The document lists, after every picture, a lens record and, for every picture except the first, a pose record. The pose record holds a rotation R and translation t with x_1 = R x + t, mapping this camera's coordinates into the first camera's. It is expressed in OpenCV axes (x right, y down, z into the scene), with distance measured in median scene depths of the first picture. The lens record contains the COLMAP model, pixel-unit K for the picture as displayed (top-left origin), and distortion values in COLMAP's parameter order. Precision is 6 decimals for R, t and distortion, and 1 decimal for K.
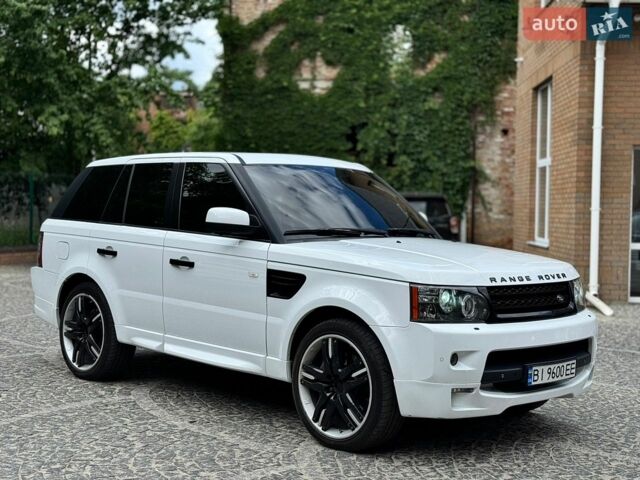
lens RADIAL K [[958.5, 0, 320.0], [0, 958.5, 240.0], [0, 0, 1]] dist [0.160038, -0.069121]
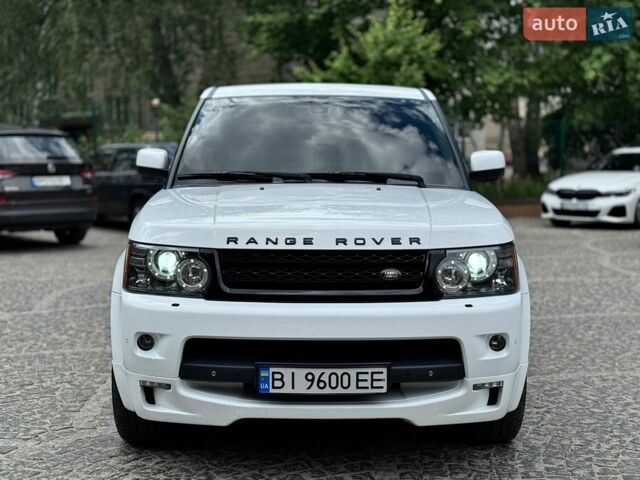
lens RADIAL K [[958.5, 0, 320.0], [0, 958.5, 240.0], [0, 0, 1]] dist [0.160038, -0.069121]
pose [[0.707810, 0.038888, -0.705332, 0.713423], [-0.008837, 0.998893, 0.046205, 0.007172], [0.706348, -0.026471, 0.707370, 0.526762]]
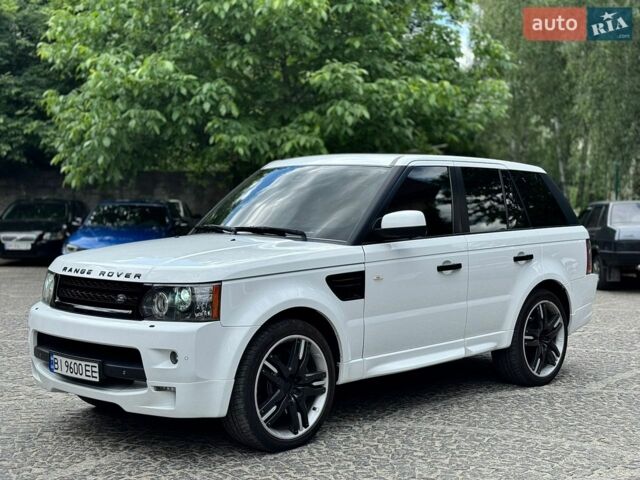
lens RADIAL K [[958.5, 0, 320.0], [0, 958.5, 240.0], [0, 0, 1]] dist [0.160038, -0.069121]
pose [[0.021591, 0.011907, -0.999696, 1.238517], [-0.042831, 0.999022, 0.010974, -0.015078], [0.998849, 0.042581, 0.022080, 1.229674]]
